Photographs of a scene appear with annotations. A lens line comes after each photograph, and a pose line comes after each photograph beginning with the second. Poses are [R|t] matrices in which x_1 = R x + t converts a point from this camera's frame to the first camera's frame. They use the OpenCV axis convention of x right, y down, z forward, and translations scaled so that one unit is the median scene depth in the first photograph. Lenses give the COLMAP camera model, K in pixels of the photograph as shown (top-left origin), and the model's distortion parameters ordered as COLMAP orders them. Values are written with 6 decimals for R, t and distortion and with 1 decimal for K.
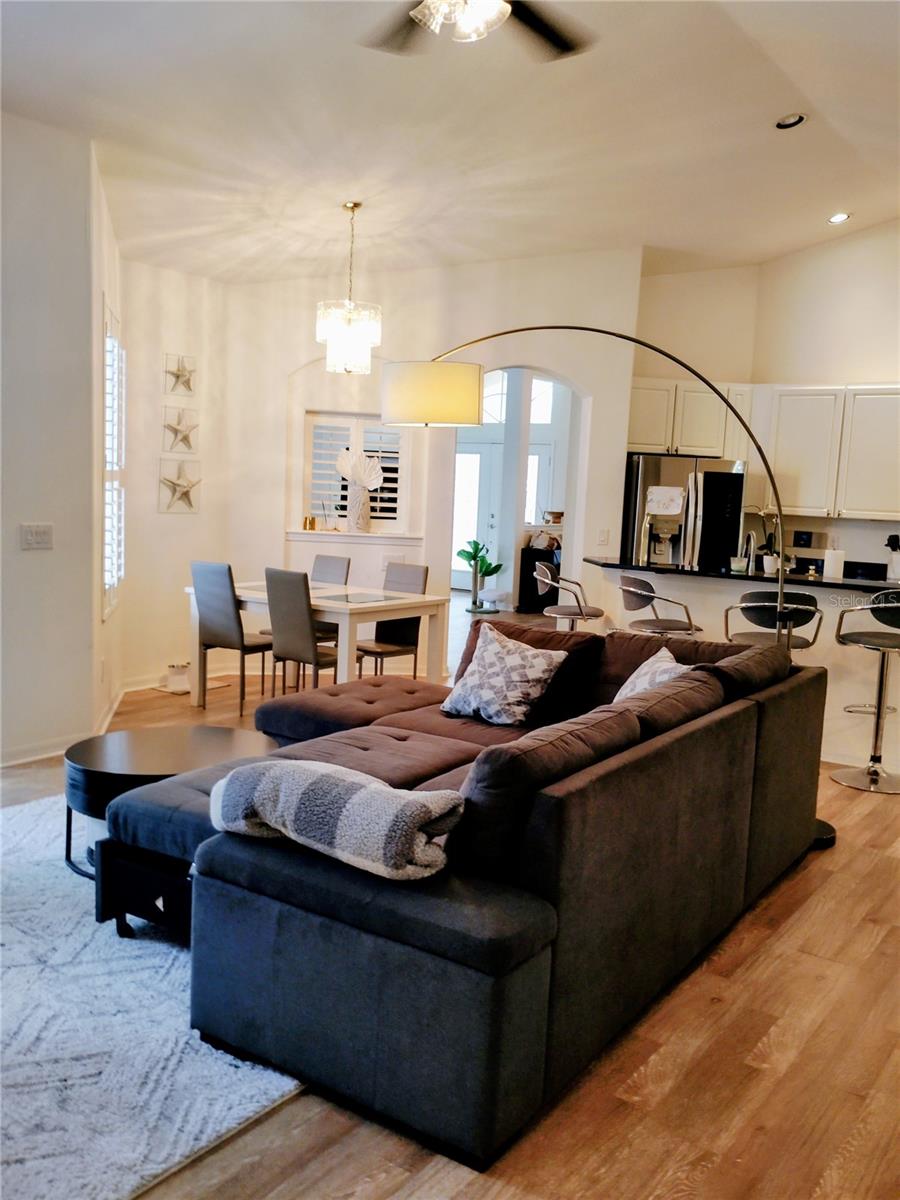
lens RADIAL K [[983.3, 0, 451.8], [0, 983.3, 600.2], [0, 0, 1]] dist [0.047928, -0.005491]
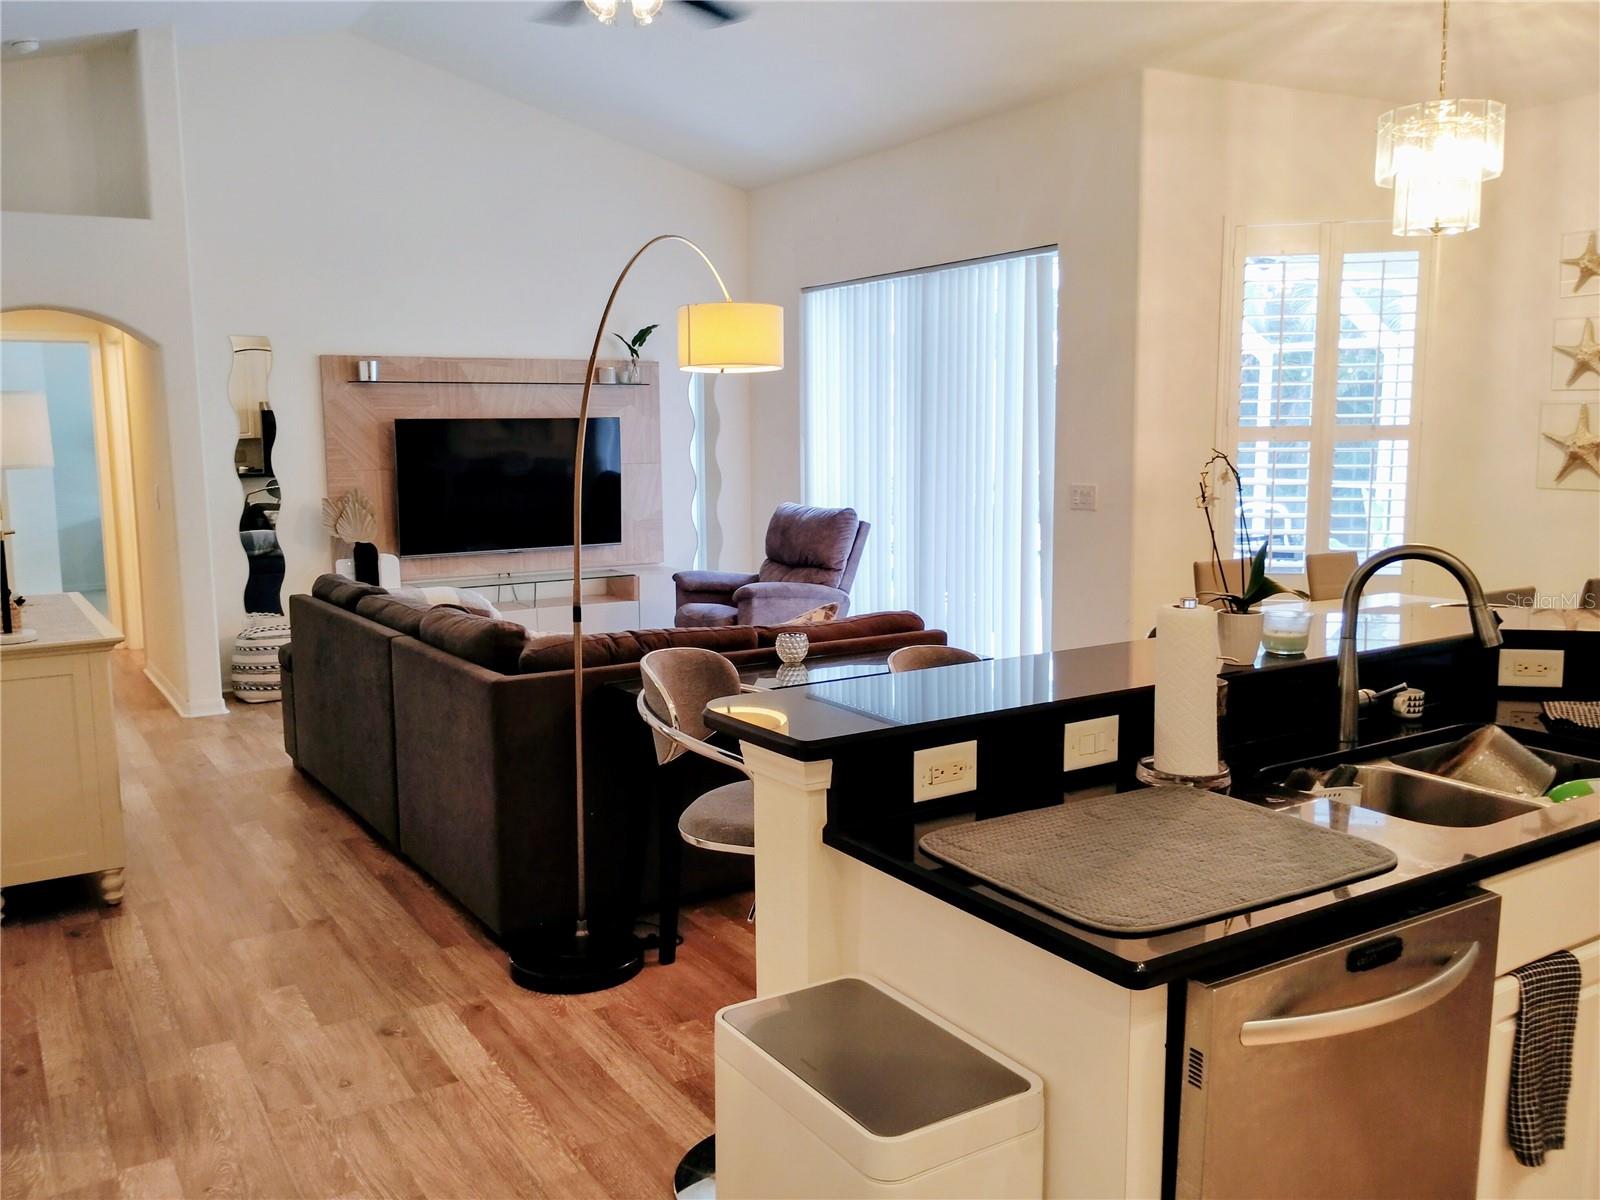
lens RADIAL K [[1311.1, 0, 802.2], [0, 1311.1, 599.4], [0, 0, 1]] dist [0.047928, -0.005491]
pose [[-0.358185, 0.071728, -0.930891, 1.263033], [-0.128335, 0.983798, 0.125185, -0.127933], [0.924788, 0.164305, -0.343177, 1.675831]]
